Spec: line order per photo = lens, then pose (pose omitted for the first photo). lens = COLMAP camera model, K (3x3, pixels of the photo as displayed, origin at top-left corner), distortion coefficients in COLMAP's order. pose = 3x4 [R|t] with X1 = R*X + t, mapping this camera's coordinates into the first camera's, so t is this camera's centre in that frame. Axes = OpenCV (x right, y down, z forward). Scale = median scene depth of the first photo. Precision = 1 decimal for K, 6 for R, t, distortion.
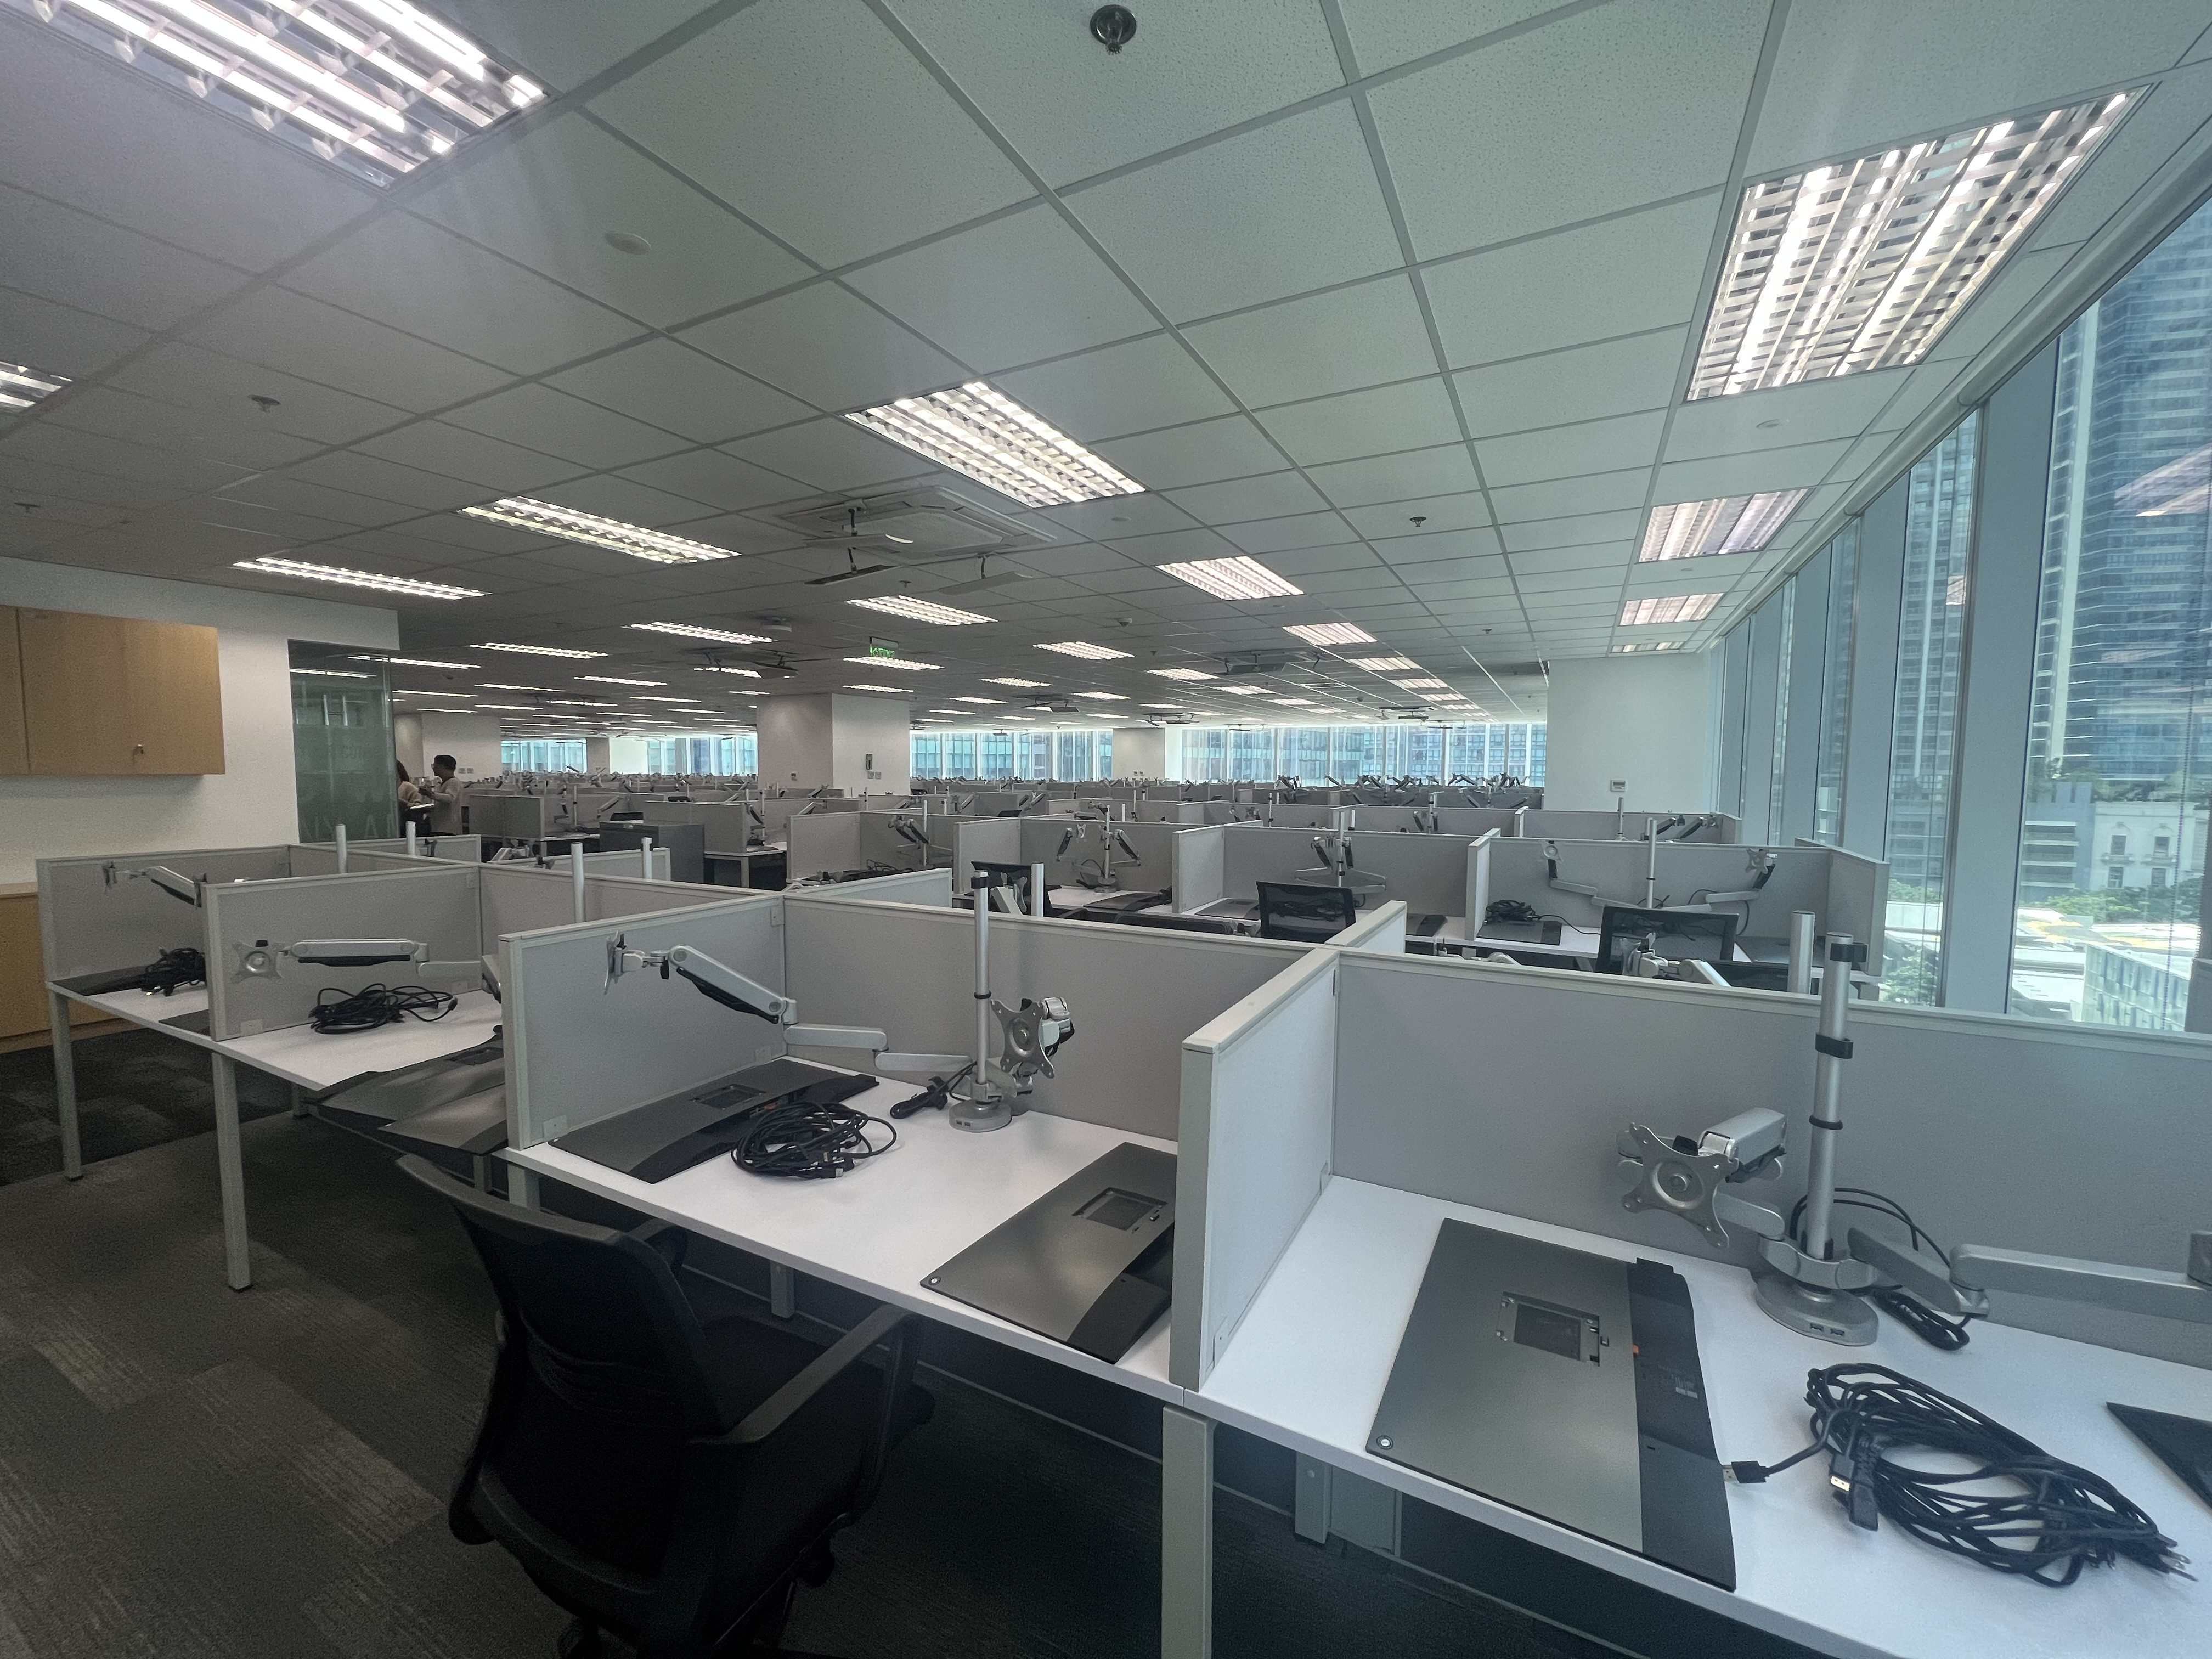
lens RADIAL K [[882.8, 0, 1106.0], [0, 882.8, 829.5], [0, 0, 1]] dist [0.000760, -0.000216]
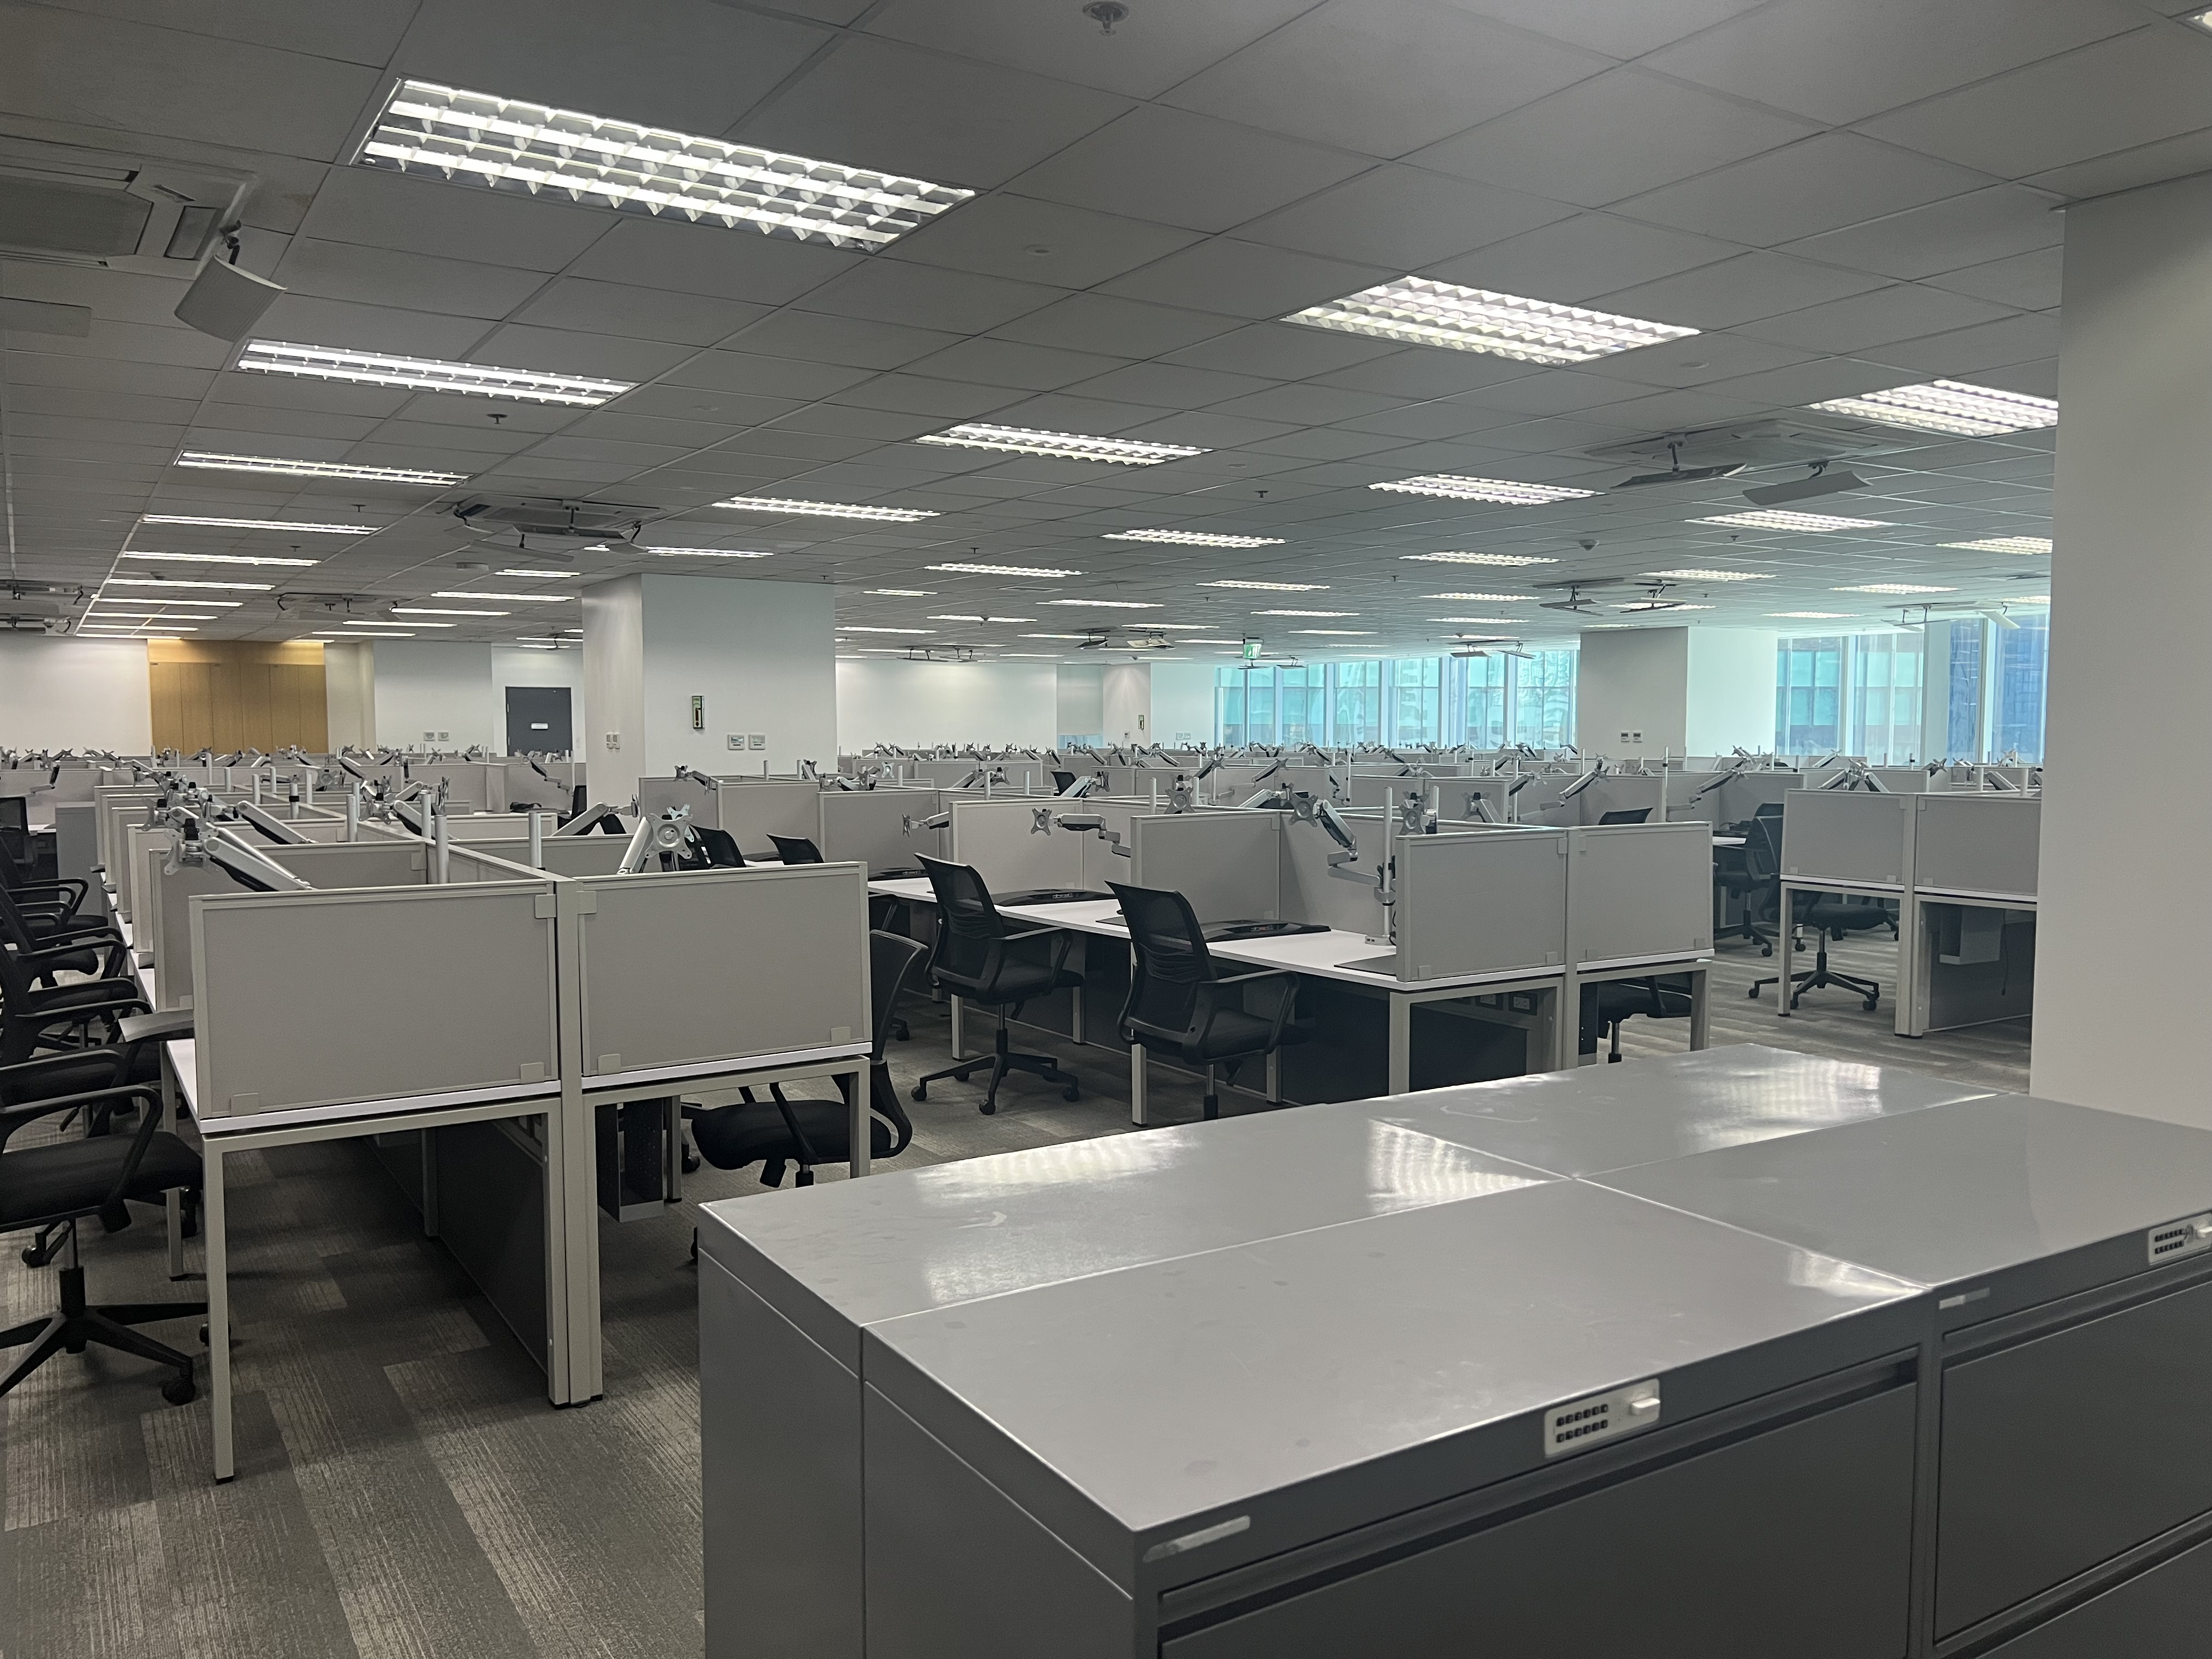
lens RADIAL K [[1656.9, 0, 1108.1], [0, 1656.9, 842.2], [0, 0, 1]] dist [0.052455, -0.060943]
pose [[0.872207, 0.026367, -0.488426, 0.378341], [-0.027993, 0.999600, 0.003974, 0.047250], [0.488335, 0.010206, 0.872596, -0.520837]]
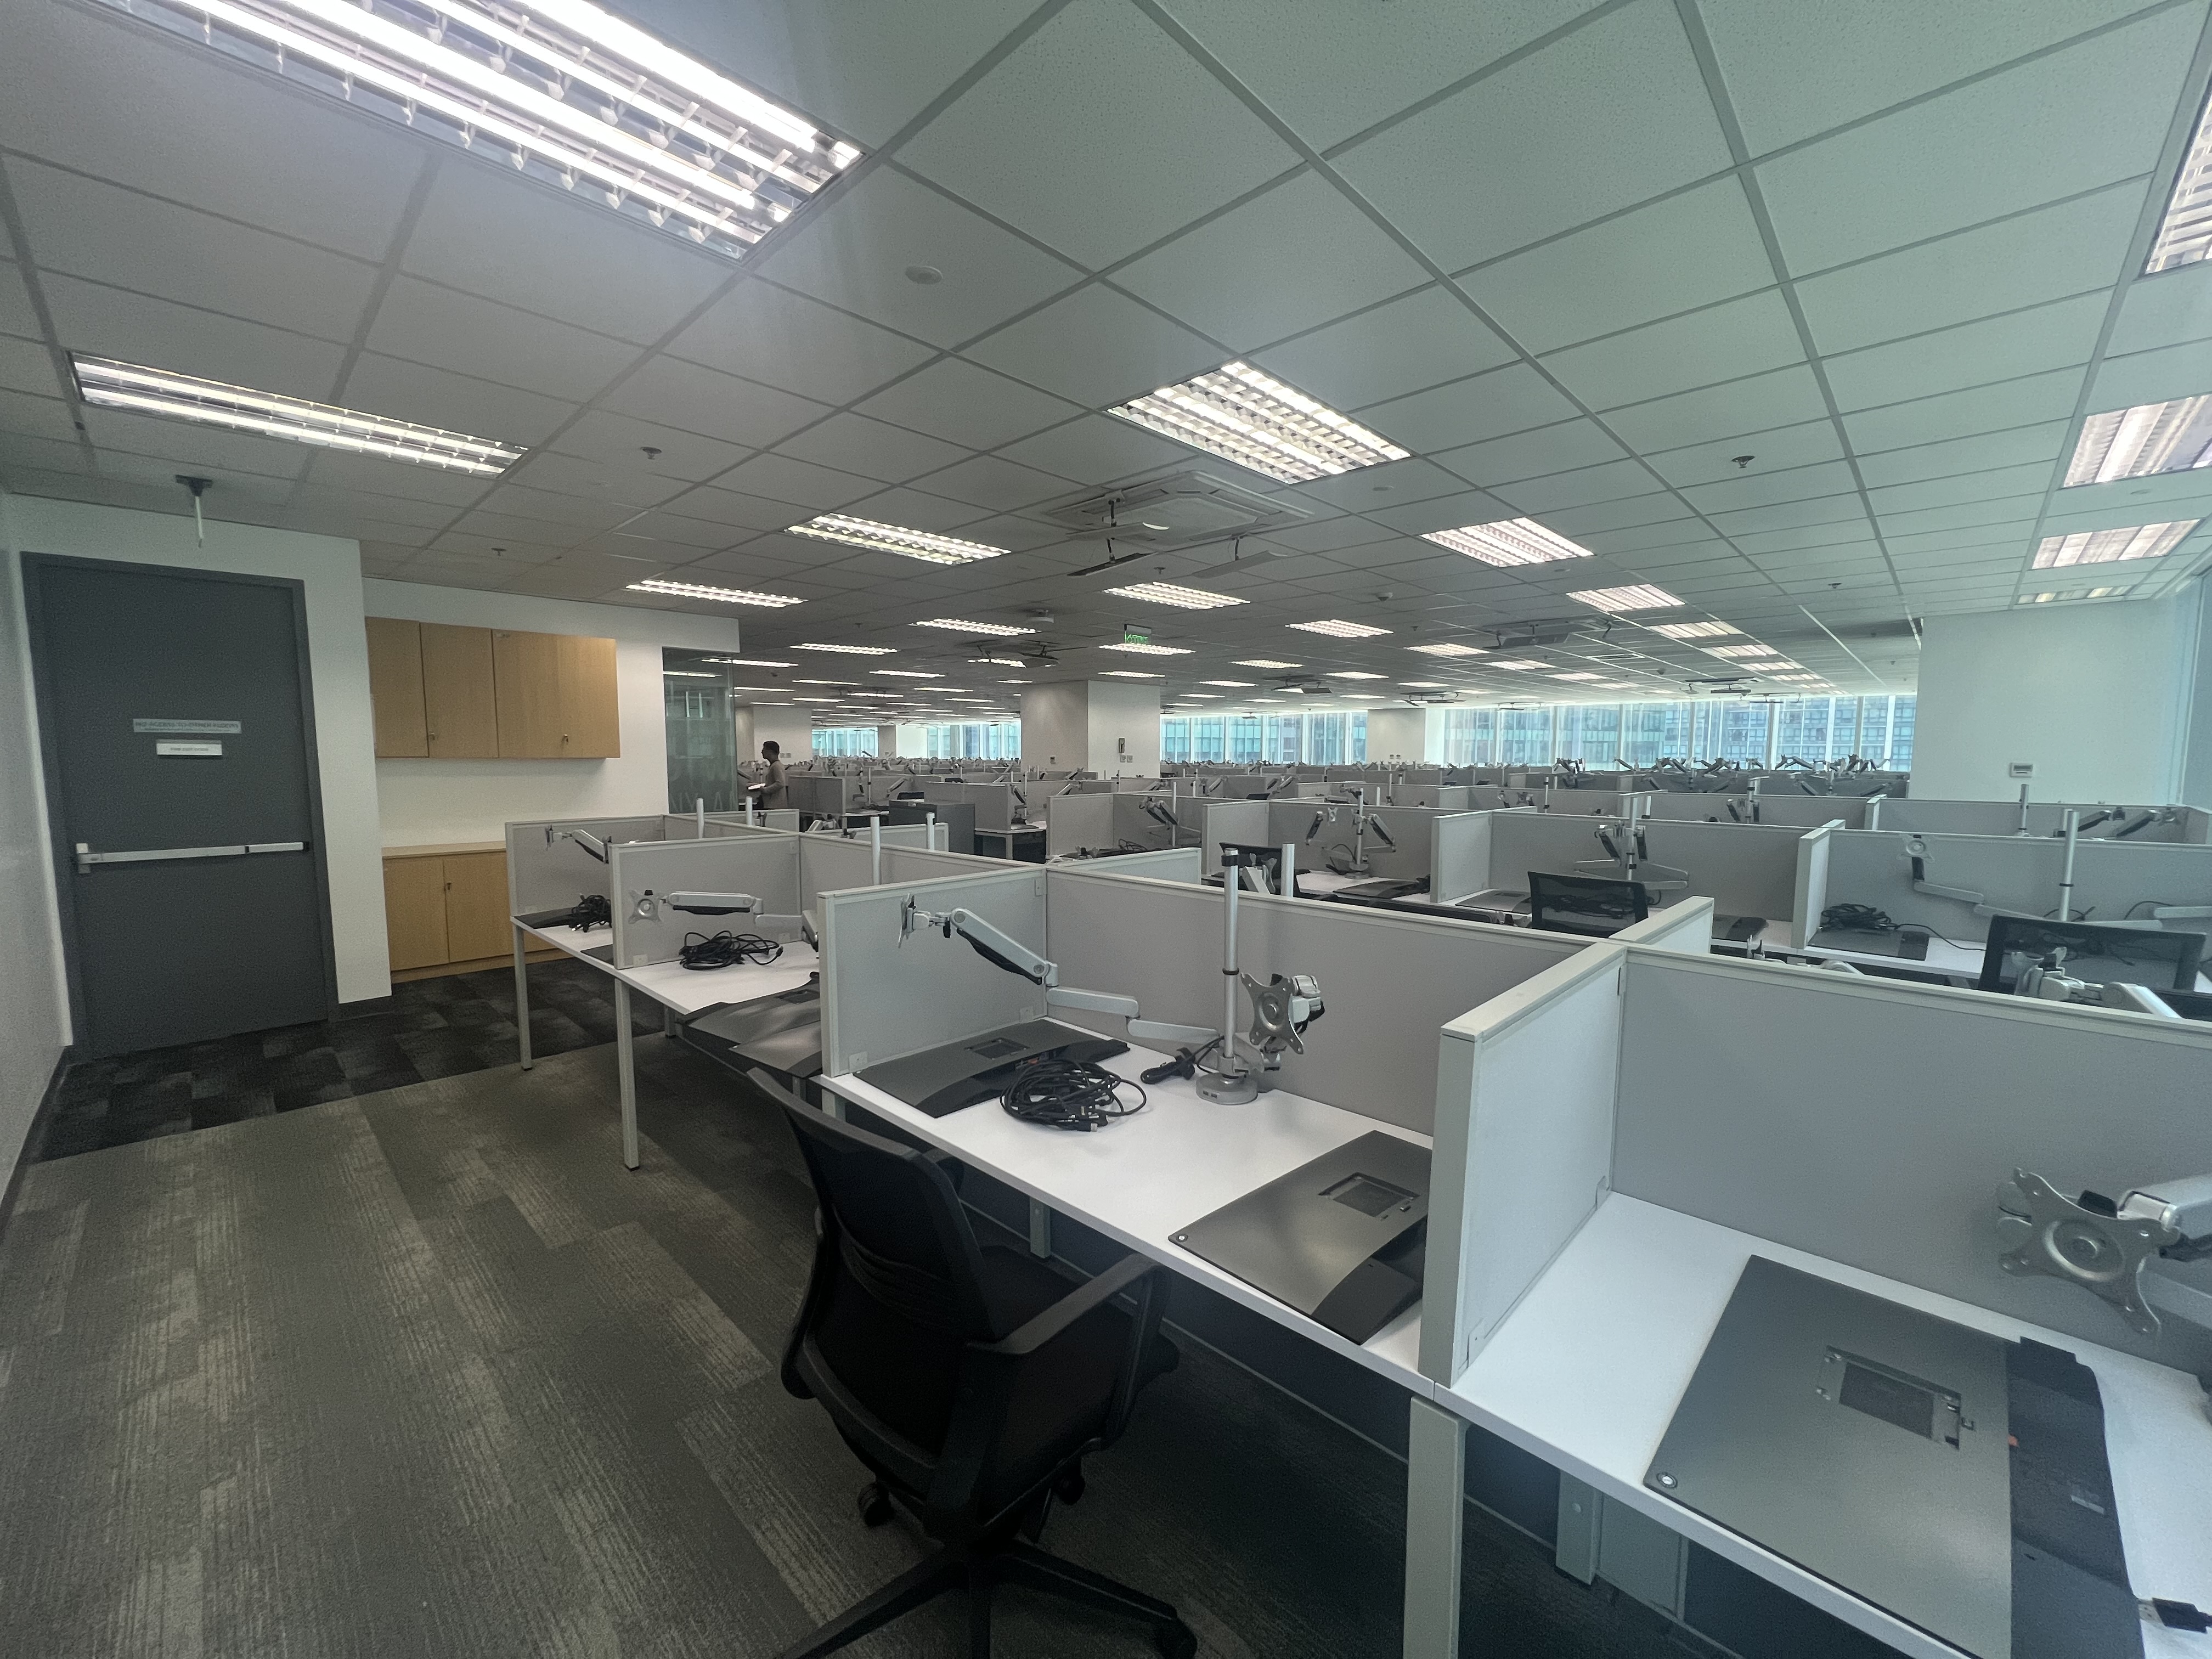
lens RADIAL K [[882.8, 0, 1106.0], [0, 882.8, 829.5], [0, 0, 1]] dist [0.000760, -0.000216]
pose [[0.961534, 0.020841, -0.273893, -0.002035], [-0.015845, 0.999666, 0.020440, 0.003732], [0.274227, -0.015314, 0.961543, -0.009248]]
